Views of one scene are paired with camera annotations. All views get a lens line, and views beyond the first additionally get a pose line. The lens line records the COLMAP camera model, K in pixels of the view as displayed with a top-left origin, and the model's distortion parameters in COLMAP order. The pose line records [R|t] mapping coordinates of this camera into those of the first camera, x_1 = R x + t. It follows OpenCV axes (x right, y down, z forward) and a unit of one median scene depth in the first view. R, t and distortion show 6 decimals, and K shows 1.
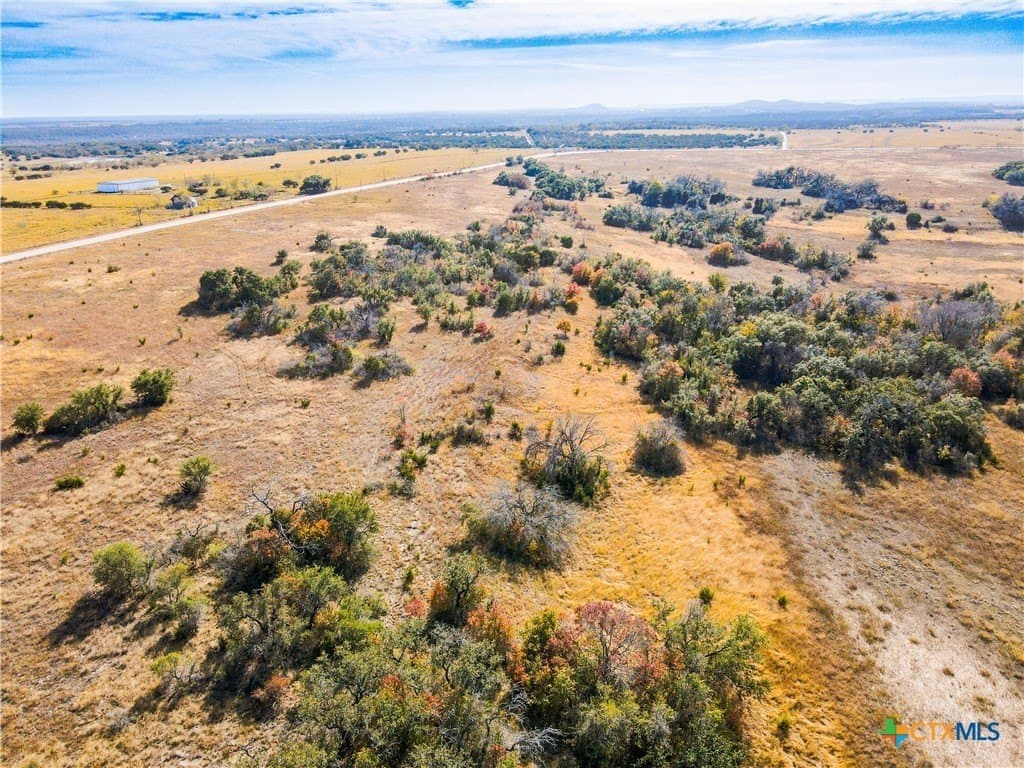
lens RADIAL K [[755.9, 0, 512.0], [0, 755.9, 384.0], [0, 0, 1]] dist [-0.004135, 0.038406]
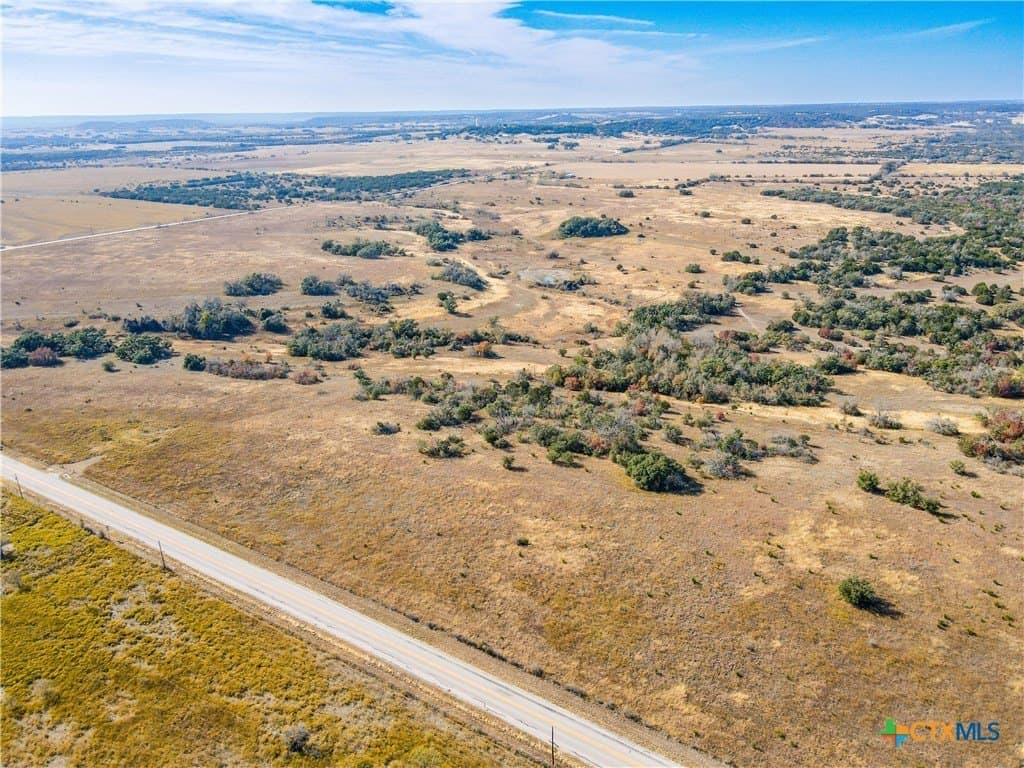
lens RADIAL K [[764.0, 0, 513.6], [0, 764.0, 359.4], [0, 0, 1]] dist [0.009999, 0.008867]
pose [[0.227297, -0.295778, 0.927821, -1.142418], [0.348247, 0.914443, 0.206200, -0.472770], [-0.909429, 0.276242, 0.310854, 0.553933]]
